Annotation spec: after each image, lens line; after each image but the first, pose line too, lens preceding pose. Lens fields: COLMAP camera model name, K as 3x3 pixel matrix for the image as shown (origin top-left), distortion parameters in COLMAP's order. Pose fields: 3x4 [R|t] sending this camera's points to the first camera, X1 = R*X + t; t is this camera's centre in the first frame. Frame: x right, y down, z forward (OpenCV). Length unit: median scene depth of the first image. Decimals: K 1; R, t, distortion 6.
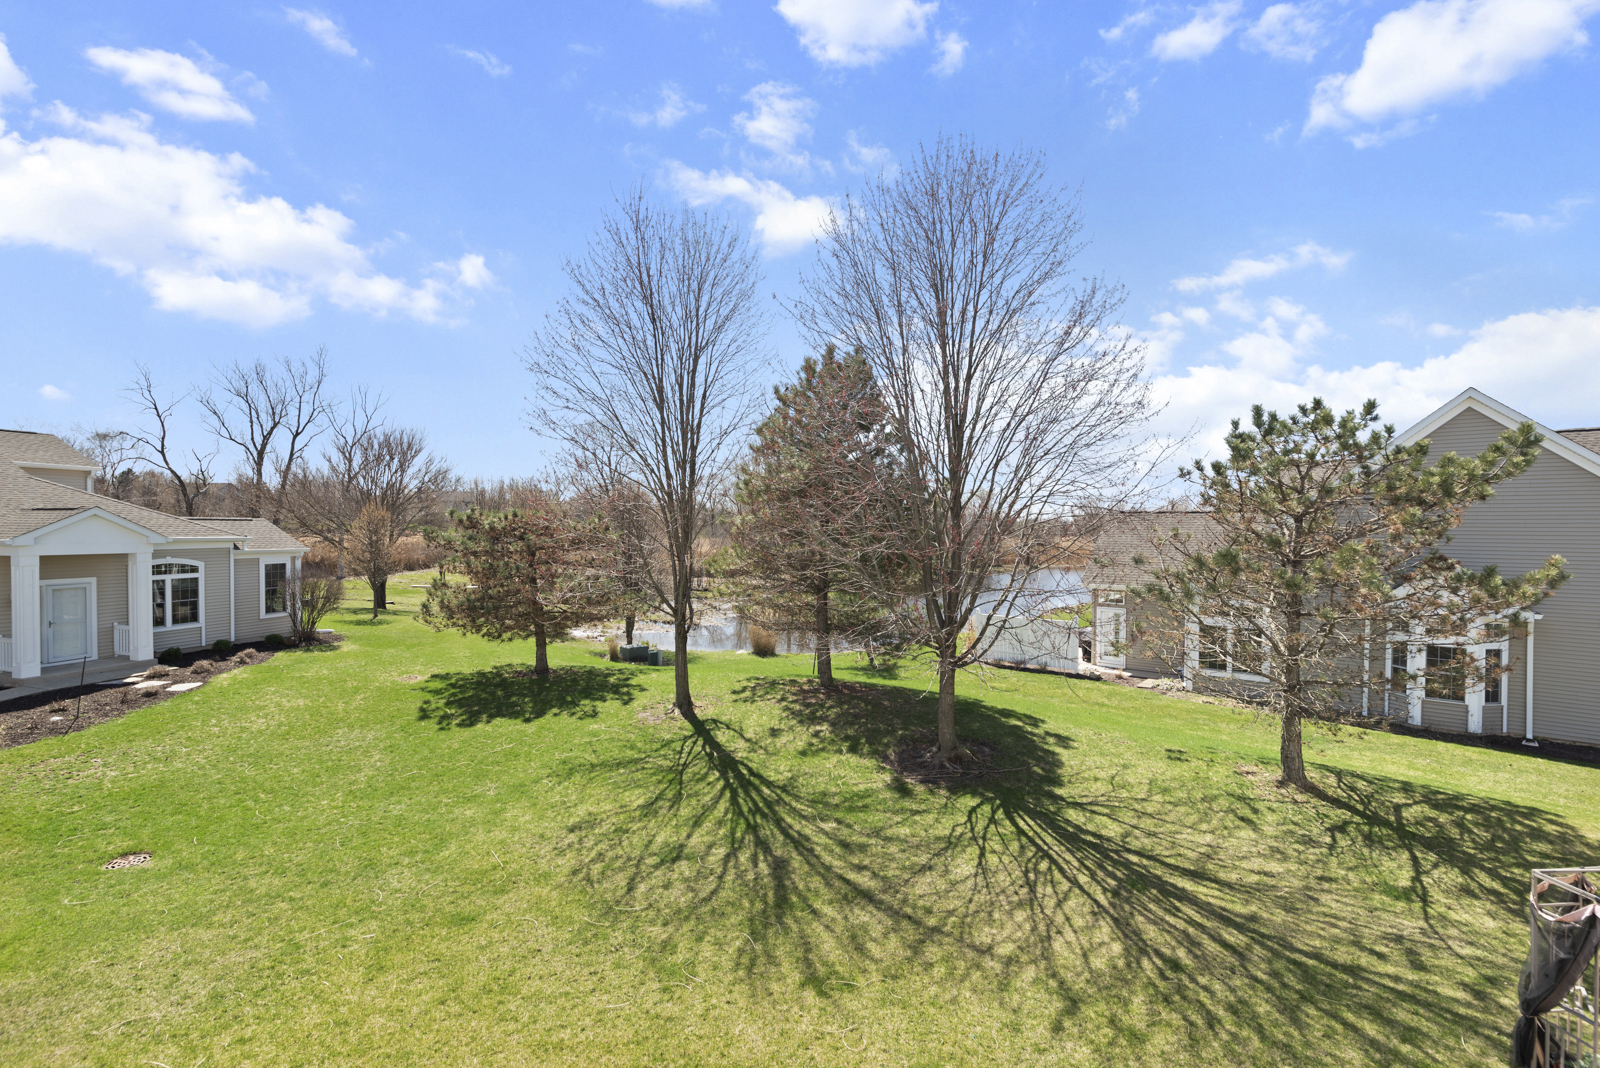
lens RADIAL K [[709.5, 0, 798.6], [0, 709.5, 538.9], [0, 0, 1]] dist [-0.002993, 0.000017]
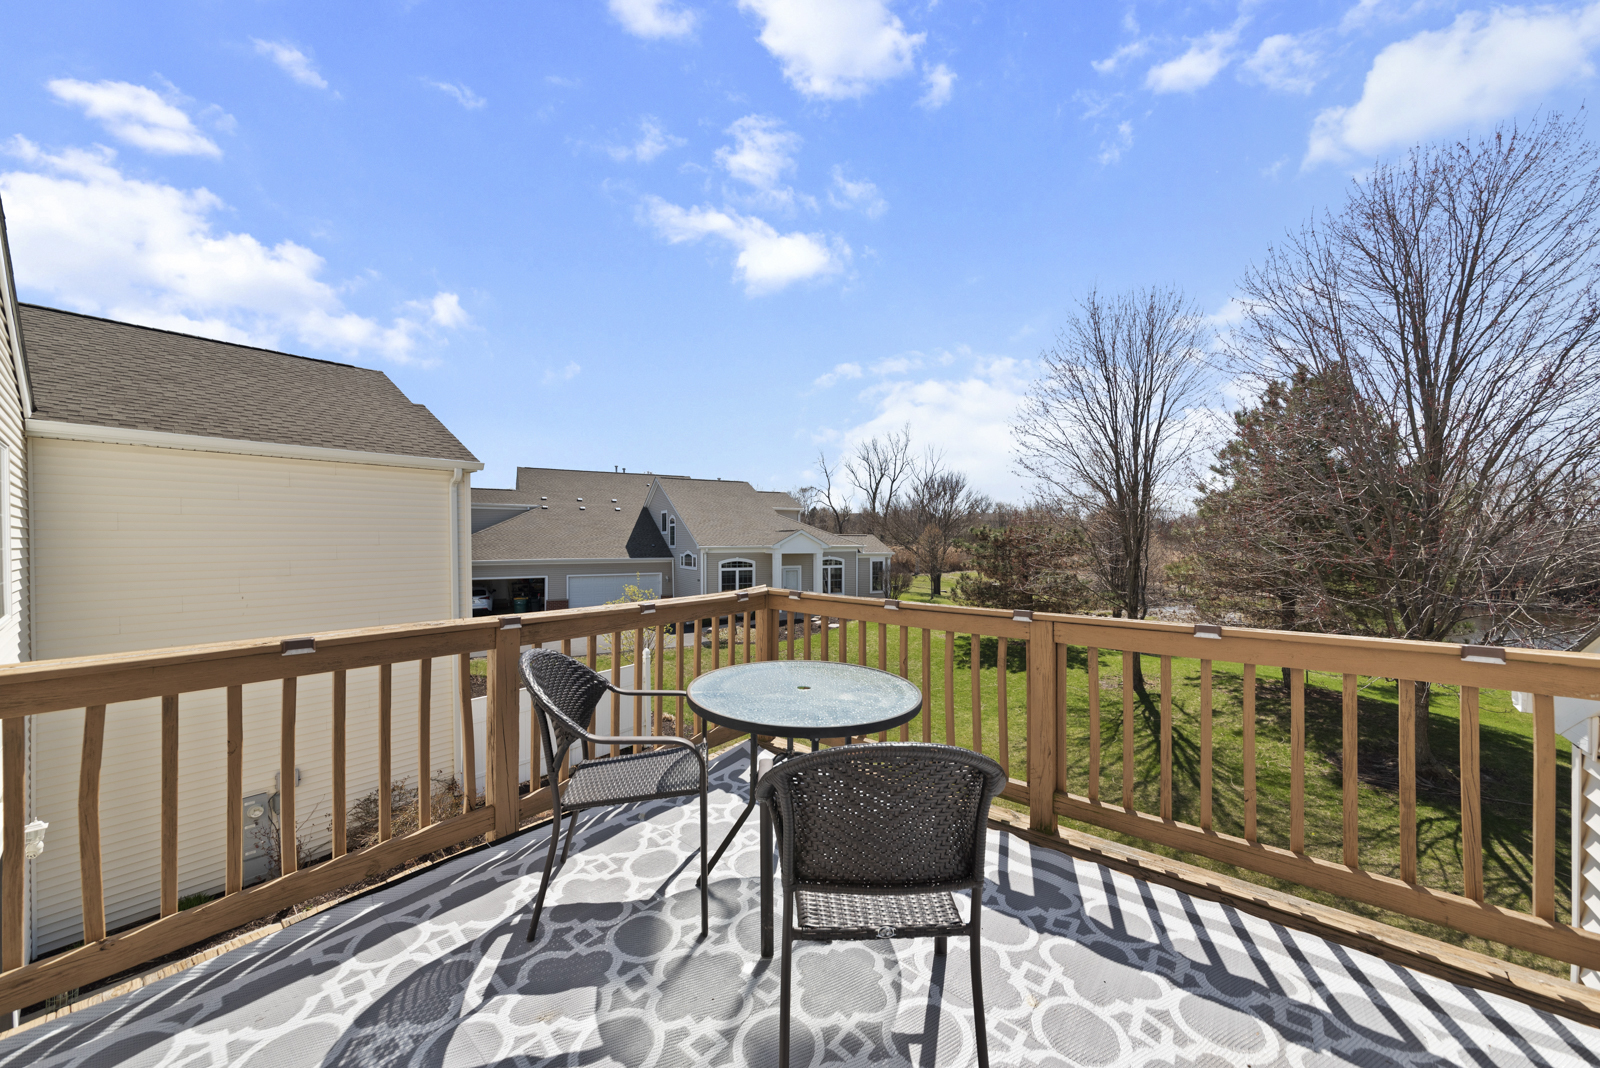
lens RADIAL K [[563.4, 0, 800.6], [0, 563.4, 538.5], [0, 0, 1]] dist [-0.002791, 0.000858]
pose [[0.709620, -0.004130, -0.704573, 0.086384], [-0.009612, 0.999833, -0.015542, 0.003749], [0.704519, 0.017801, 0.709462, -0.091264]]
